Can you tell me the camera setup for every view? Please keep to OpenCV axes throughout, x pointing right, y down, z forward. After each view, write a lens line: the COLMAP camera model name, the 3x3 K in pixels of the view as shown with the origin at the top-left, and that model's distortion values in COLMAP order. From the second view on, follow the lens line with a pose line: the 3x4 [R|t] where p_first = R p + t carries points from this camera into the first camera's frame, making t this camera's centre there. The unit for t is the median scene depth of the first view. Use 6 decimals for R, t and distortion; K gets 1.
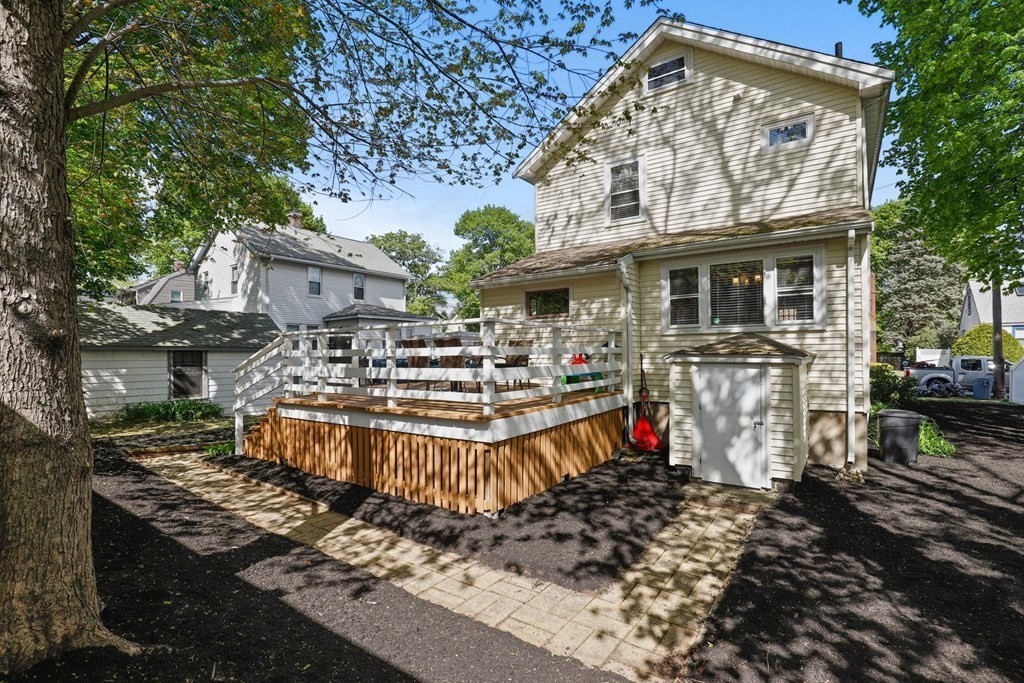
lens RADIAL K [[475.9, 0, 513.8], [0, 475.9, 350.2], [0, 0, 1]] dist [-0.016666, 0.004124]
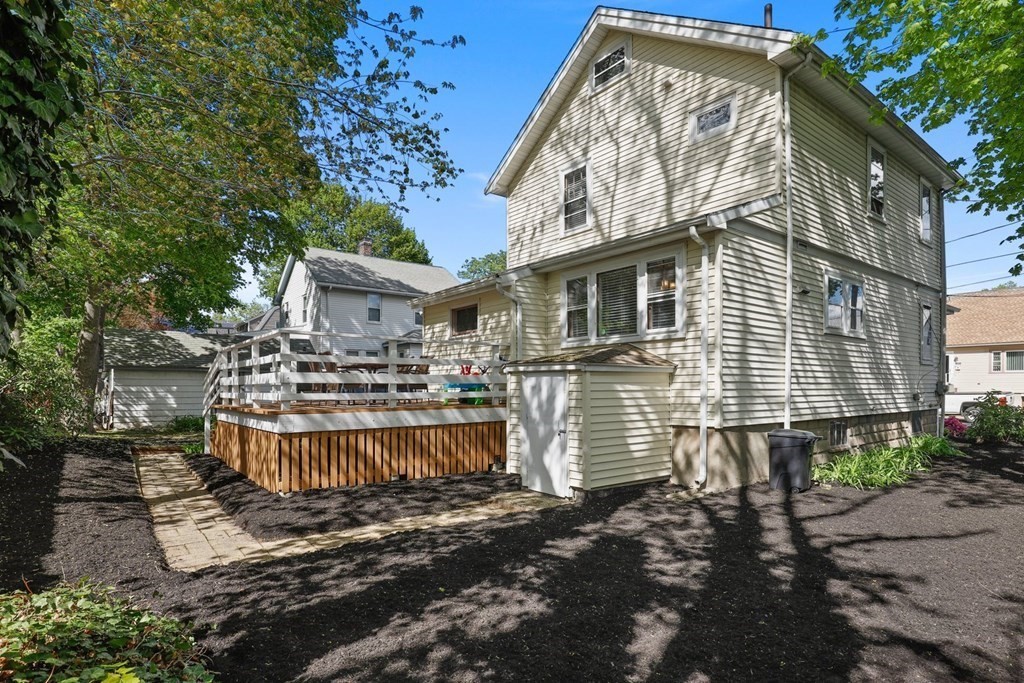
lens RADIAL K [[543.4, 0, 514.4], [0, 543.4, 388.8], [0, 0, 1]] dist [-0.010746, -0.001298]
pose [[0.958842, 0.006305, -0.283869, 0.377602], [-0.003185, 0.999929, 0.011453, 0.027002], [0.283921, -0.010077, 0.958795, -0.061081]]
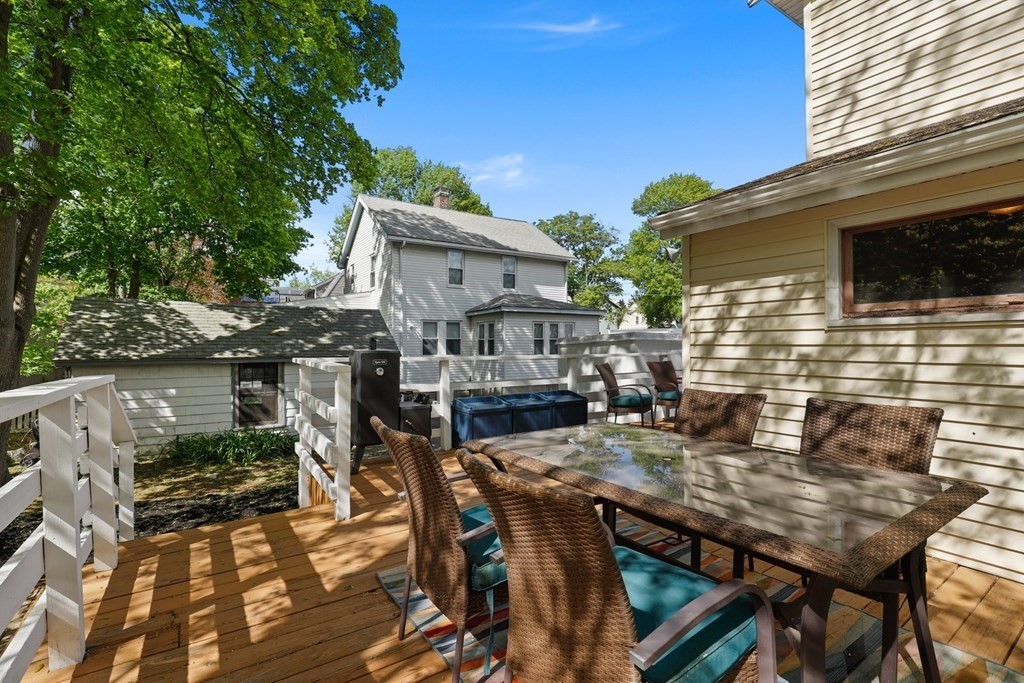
lens RADIAL K [[475.9, 0, 512.7], [0, 475.9, 349.1], [0, 0, 1]] dist [-0.016666, 0.004124]
pose [[0.931369, 0.007997, -0.363988, -0.048637], [-0.001199, 0.999821, 0.018900, -0.039079], [0.364073, -0.017166, 0.931212, 0.498999]]
